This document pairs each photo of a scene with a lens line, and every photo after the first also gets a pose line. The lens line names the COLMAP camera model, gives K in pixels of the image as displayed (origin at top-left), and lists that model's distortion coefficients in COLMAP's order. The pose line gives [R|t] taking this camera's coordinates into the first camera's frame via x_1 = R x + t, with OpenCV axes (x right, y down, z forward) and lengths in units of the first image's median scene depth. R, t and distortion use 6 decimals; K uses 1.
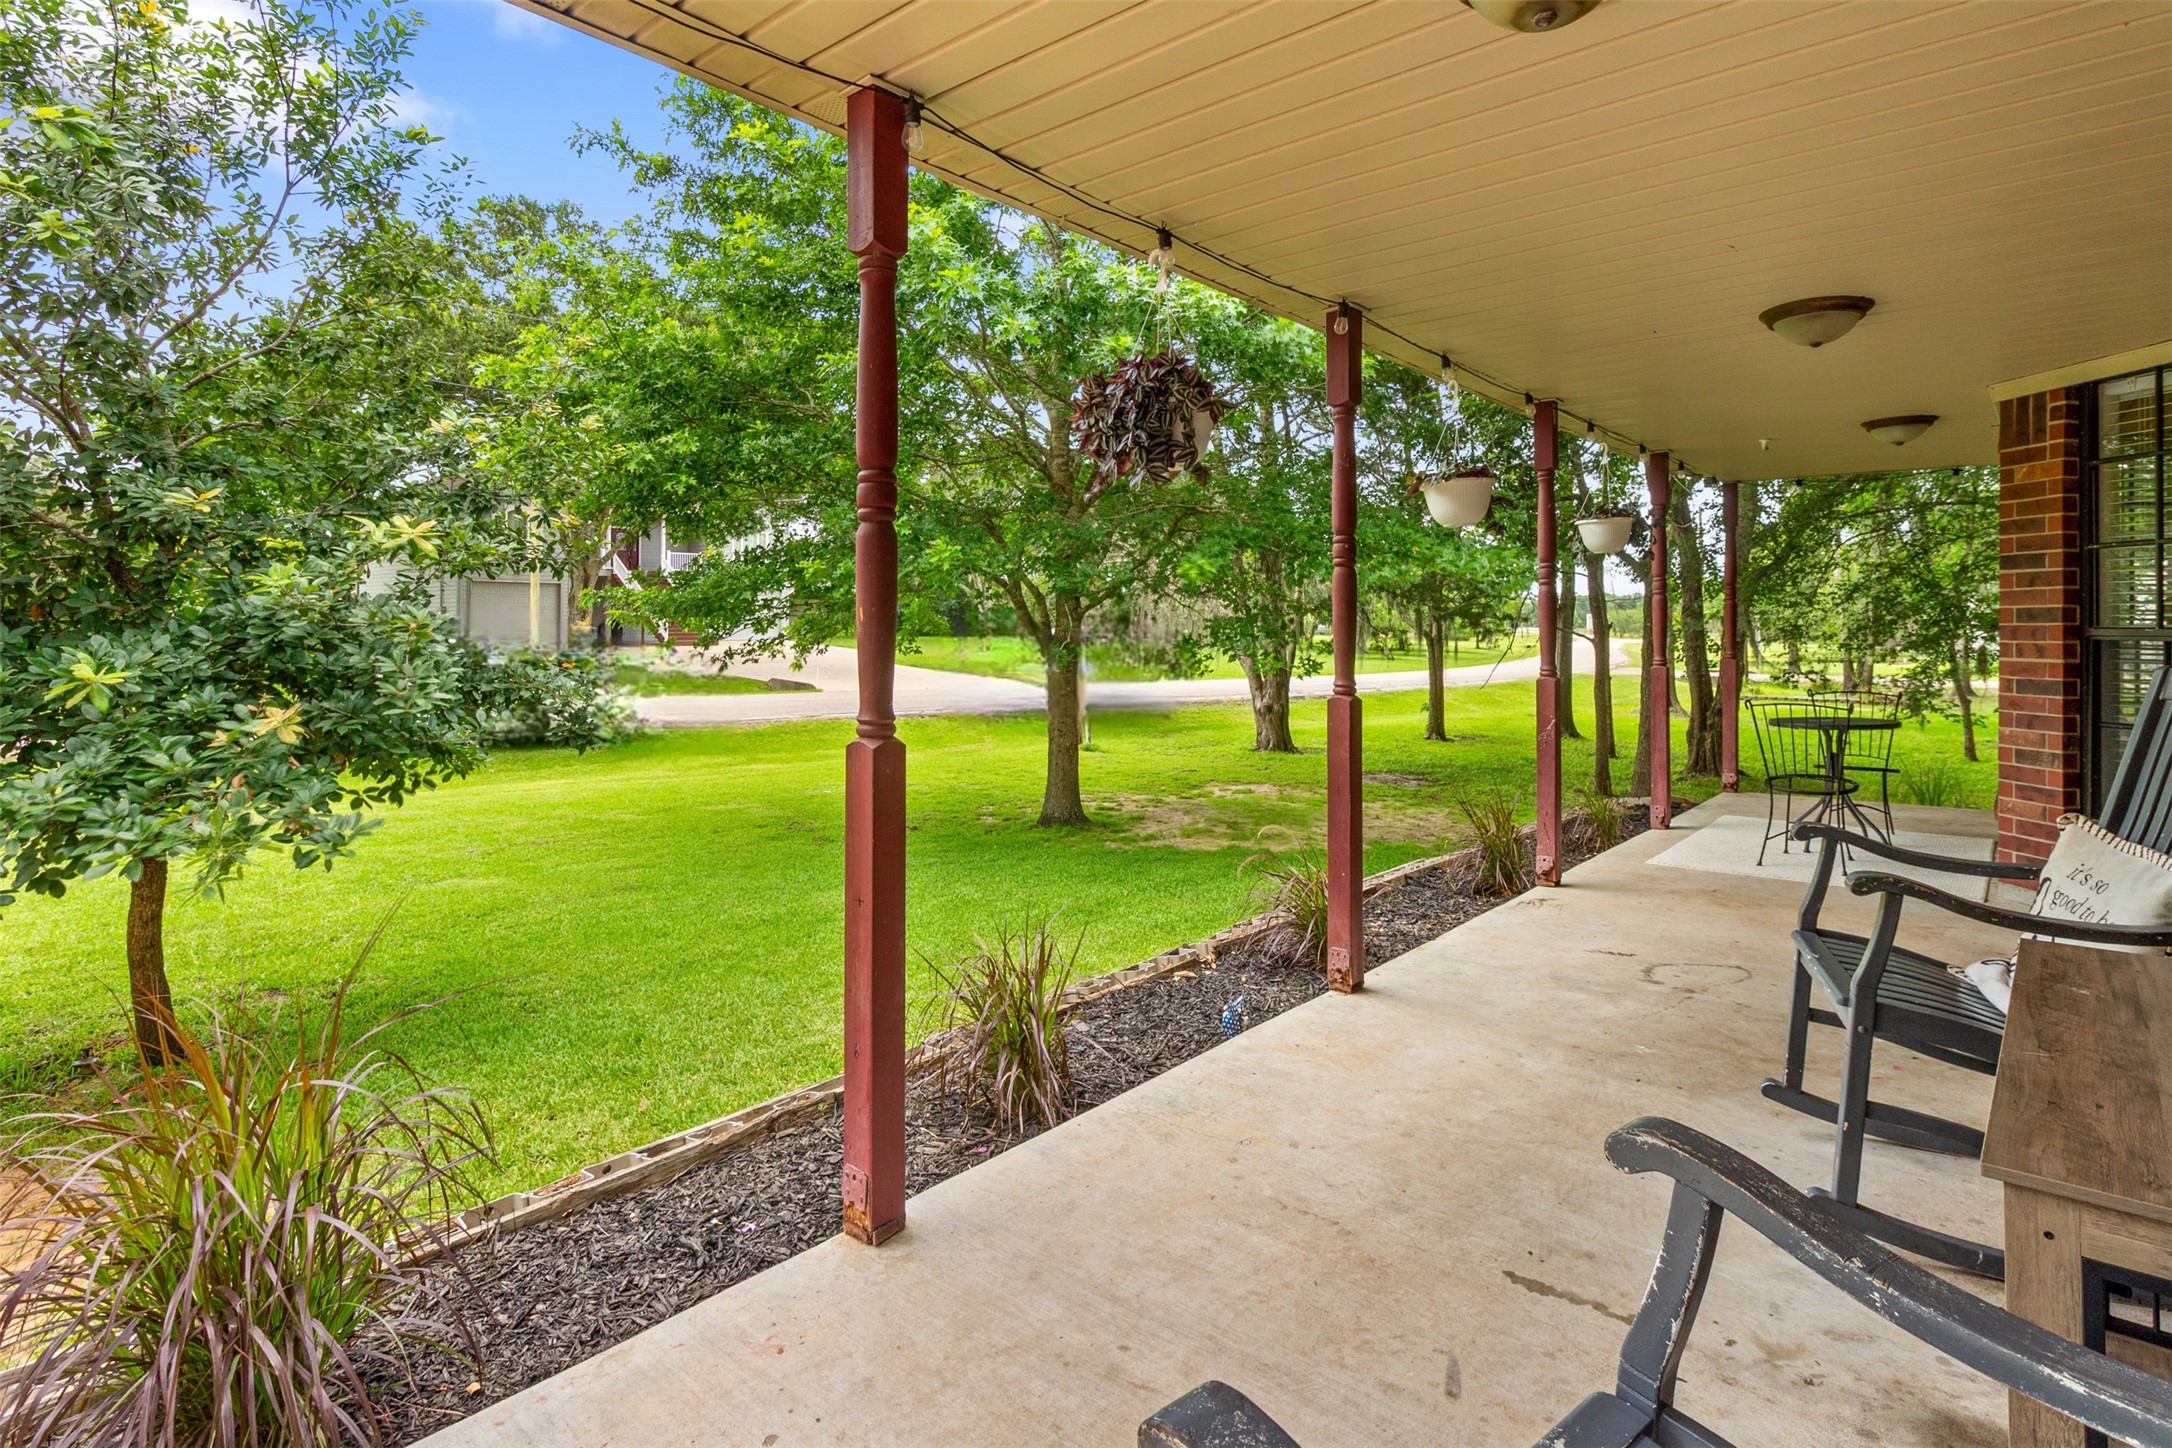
lens RADIAL K [[1111.5, 0, 1107.9], [0, 1111.5, 618.4], [0, 0, 1]] dist [-0.002338, -0.000484]
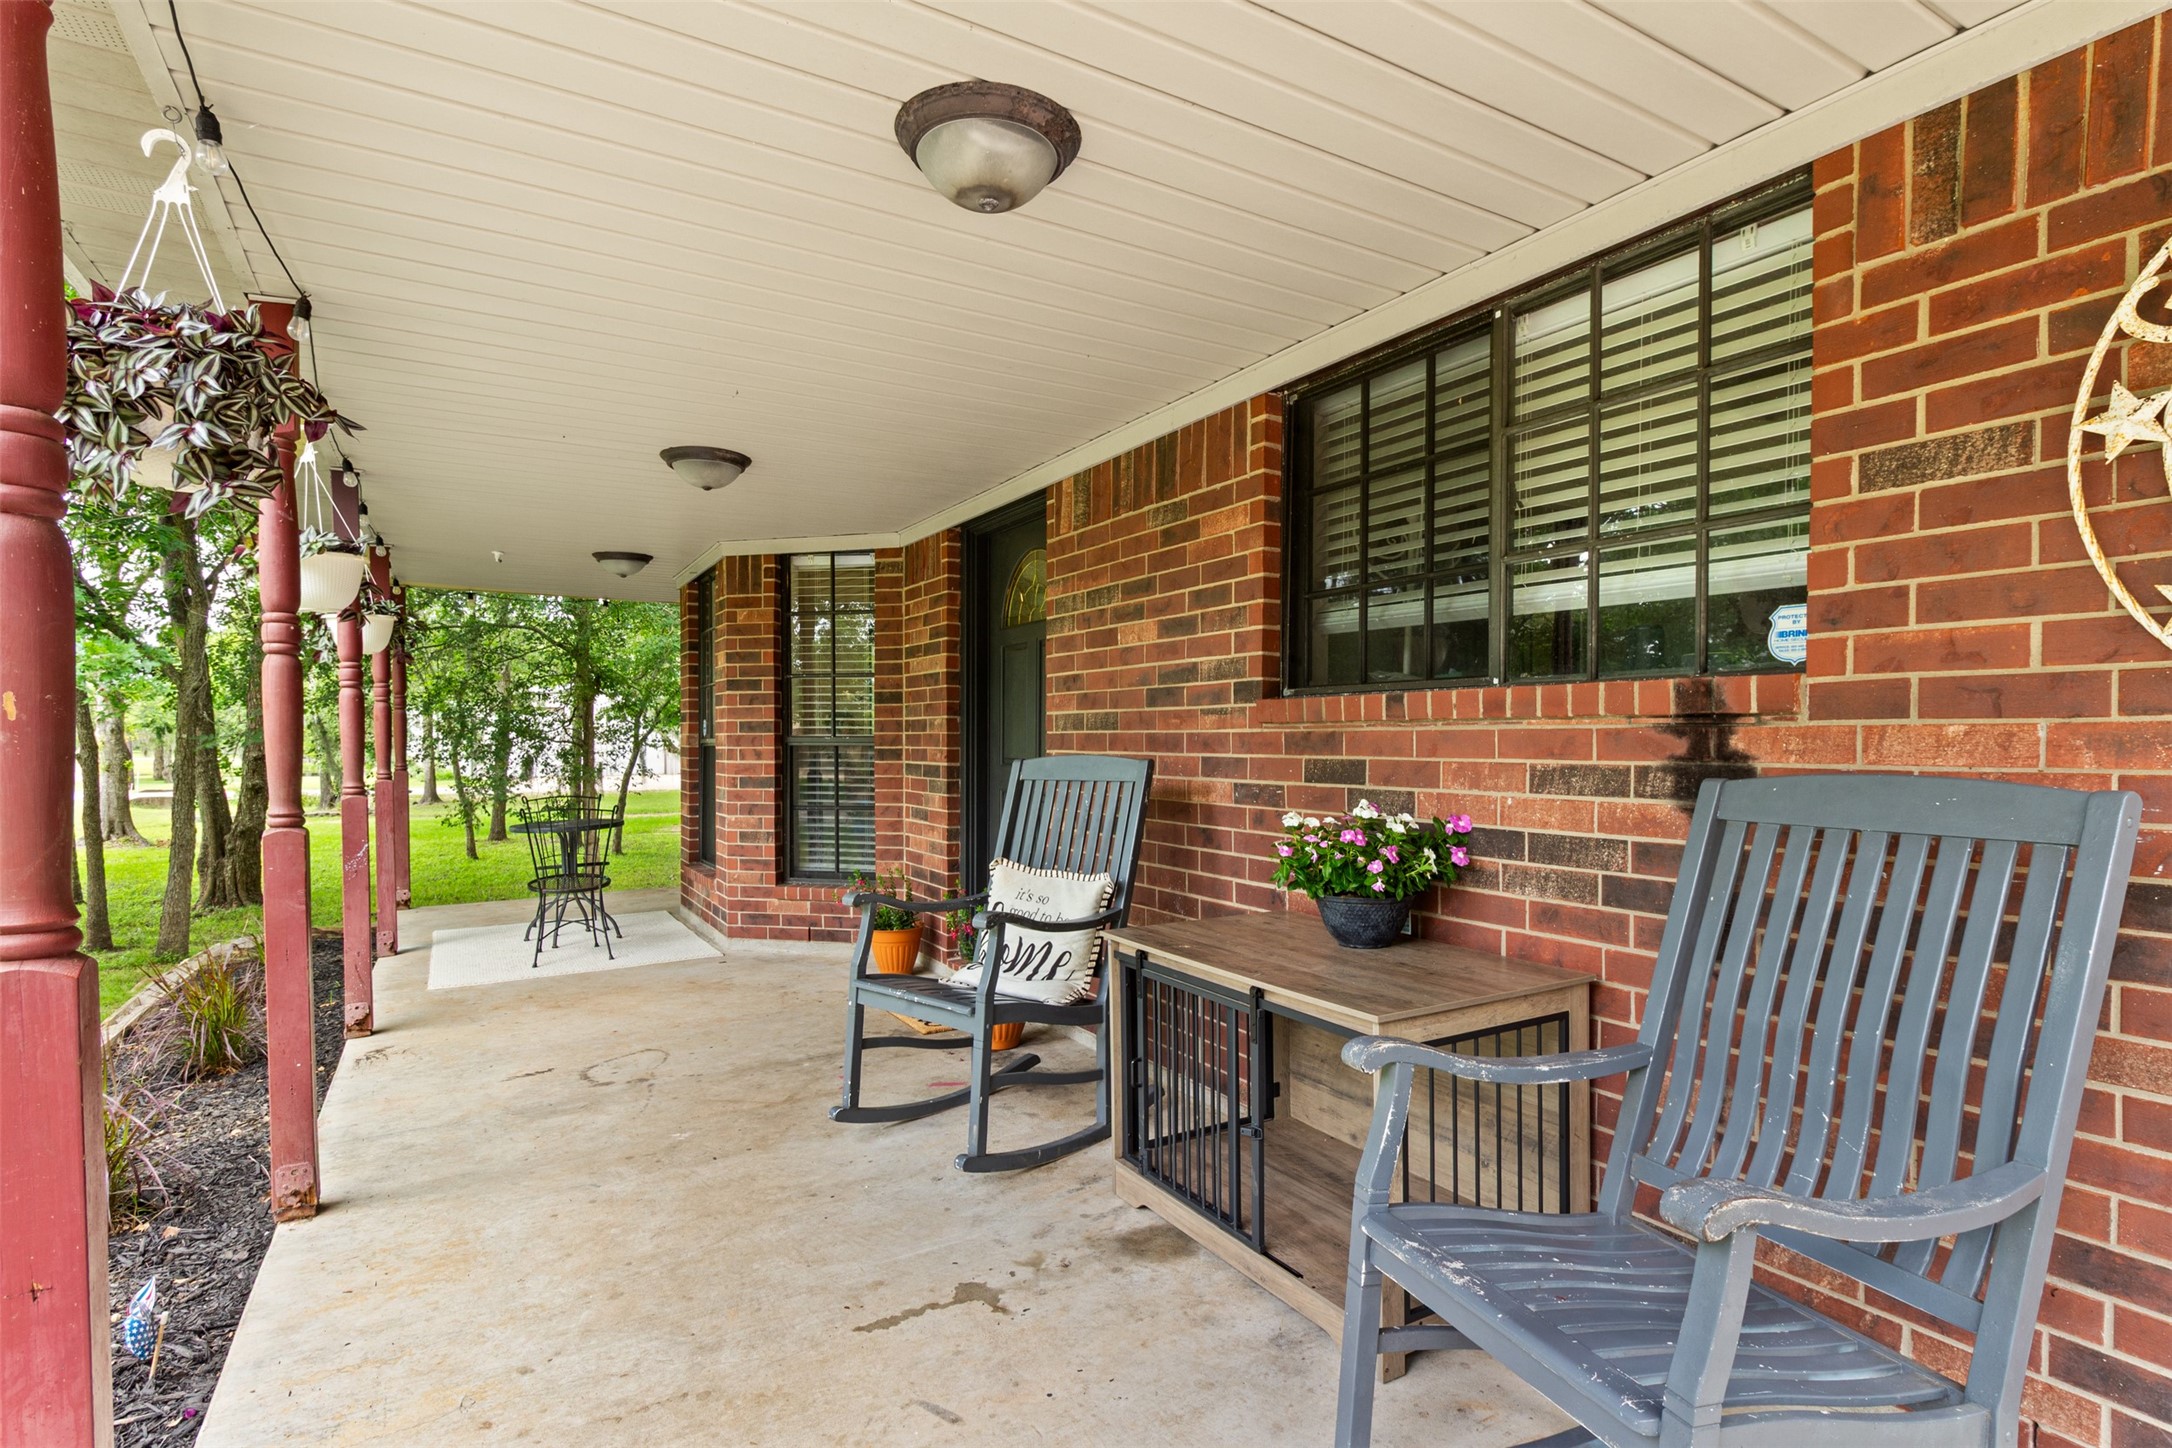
lens RADIAL K [[1111.5, 0, 1111.5], [0, 1111.5, 768.6], [0, 0, 1]] dist [-0.002338, -0.000484]
pose [[0.312058, -0.029756, 0.949597, -0.325147], [-0.002937, 0.999474, 0.032284, 0.003258], [-0.950058, -0.012863, 0.311807, 0.242976]]
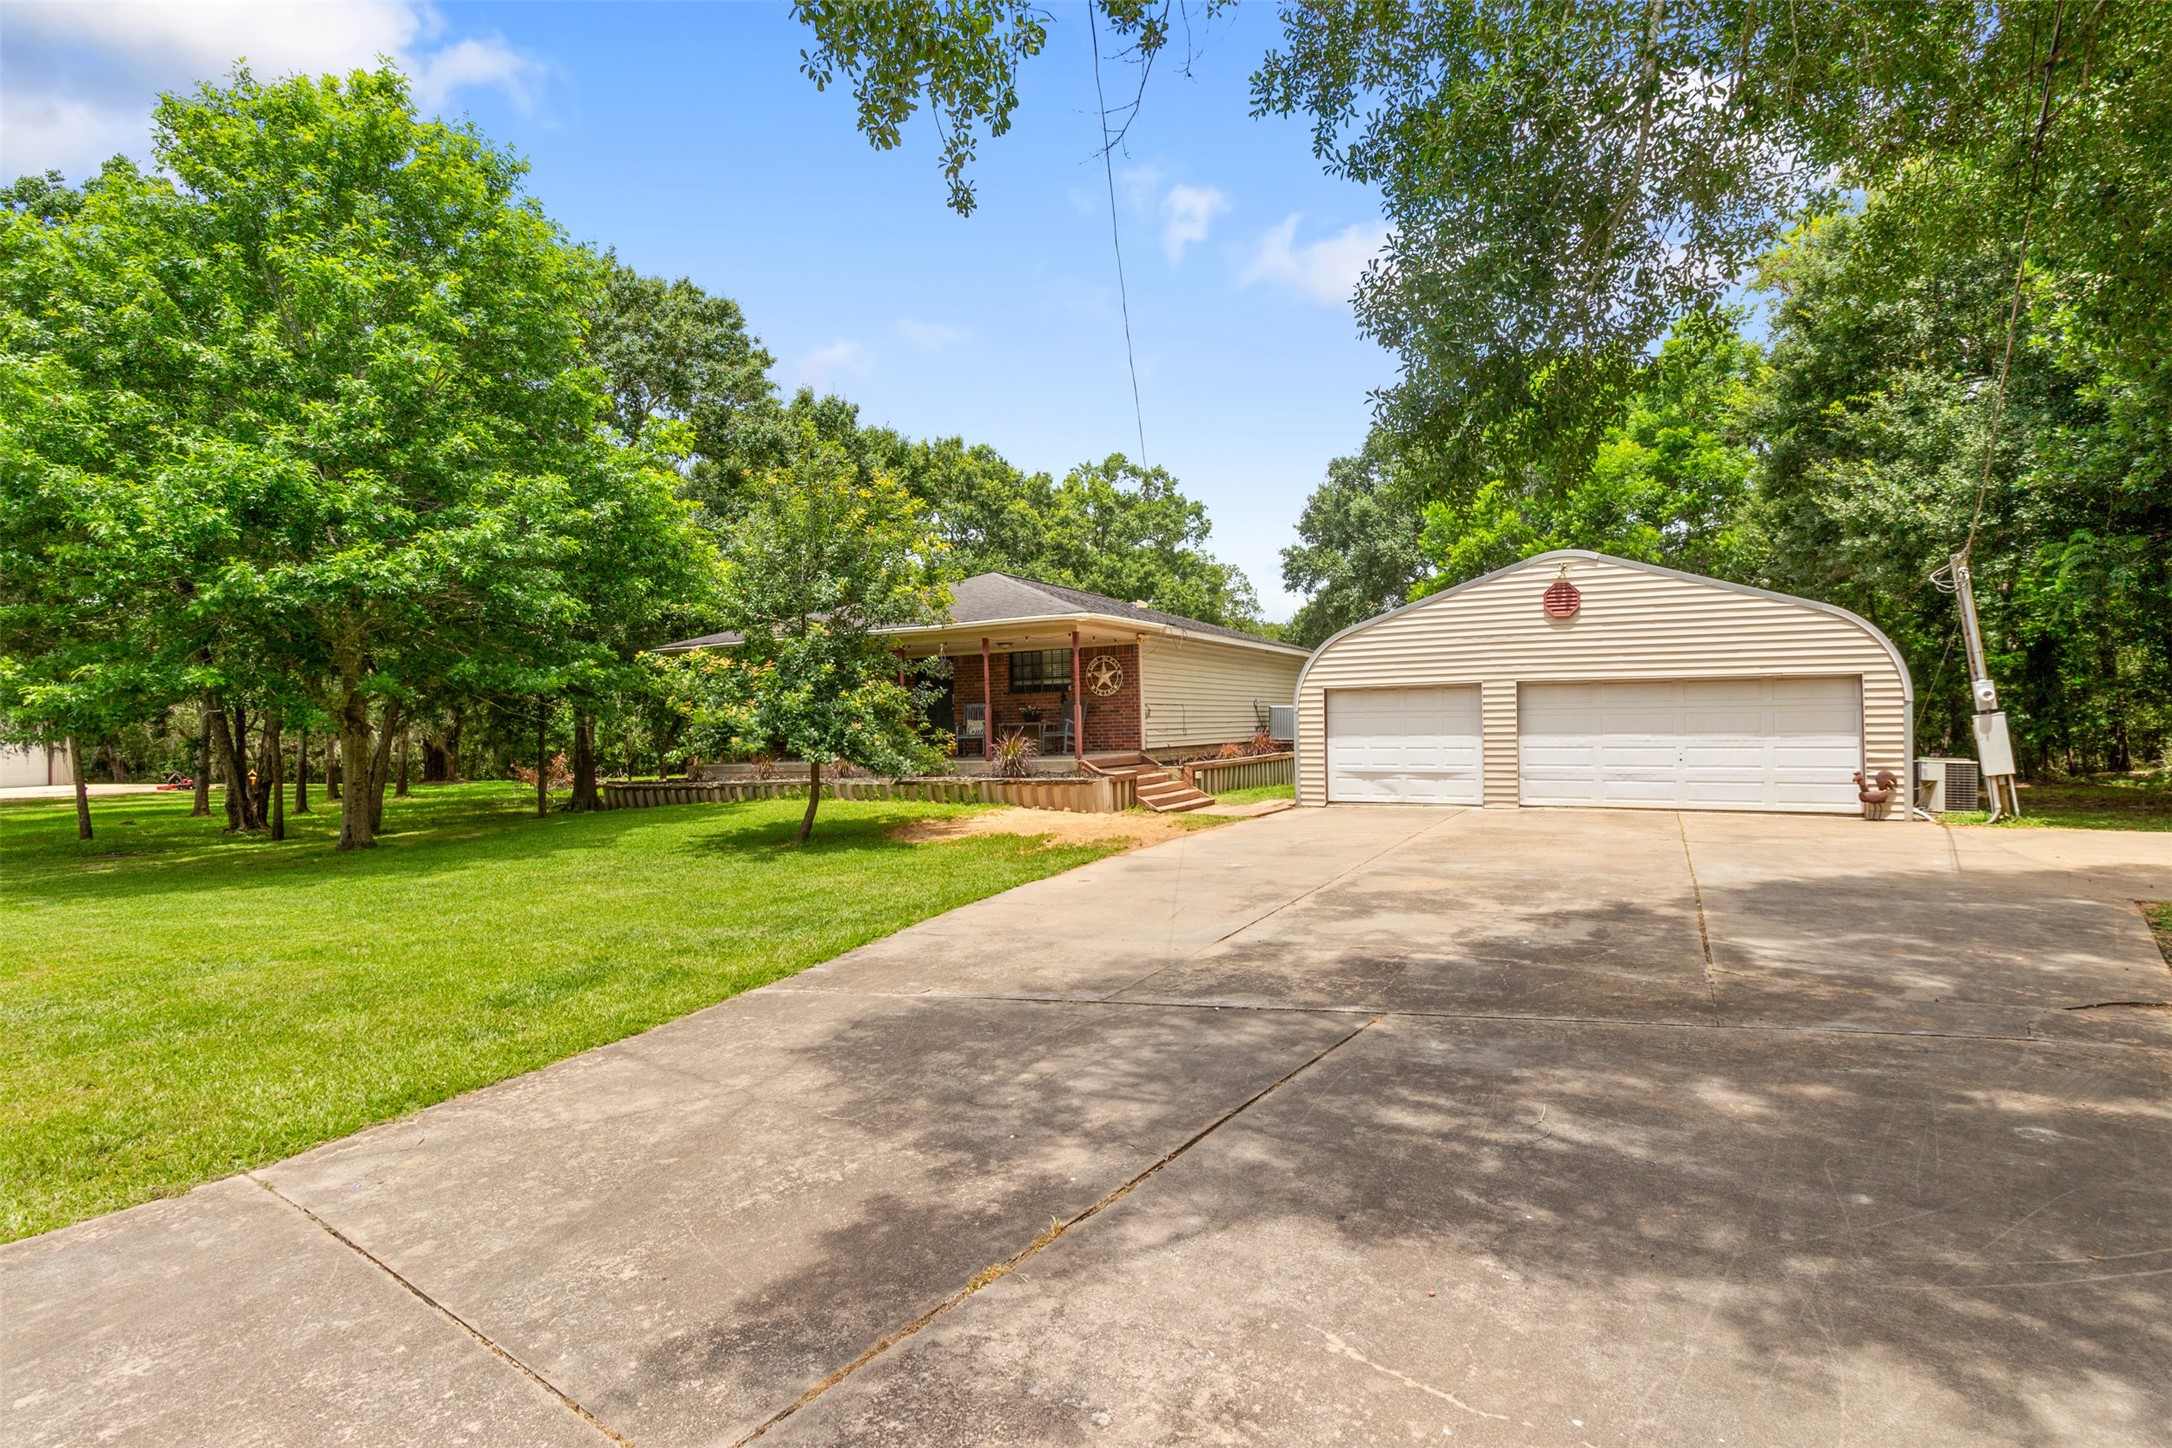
lens RADIAL K [[1111.5, 0, 1092.6], [0, 1111.5, 718.9], [0, 0, 1]] dist [-0.002338, -0.000484]
pose [[-0.249918, 0.009781, 0.968218, -4.575729], [0.015381, 0.999863, -0.006130, 0.129270], [-0.968145, 0.013360, -0.250034, 1.254234]]
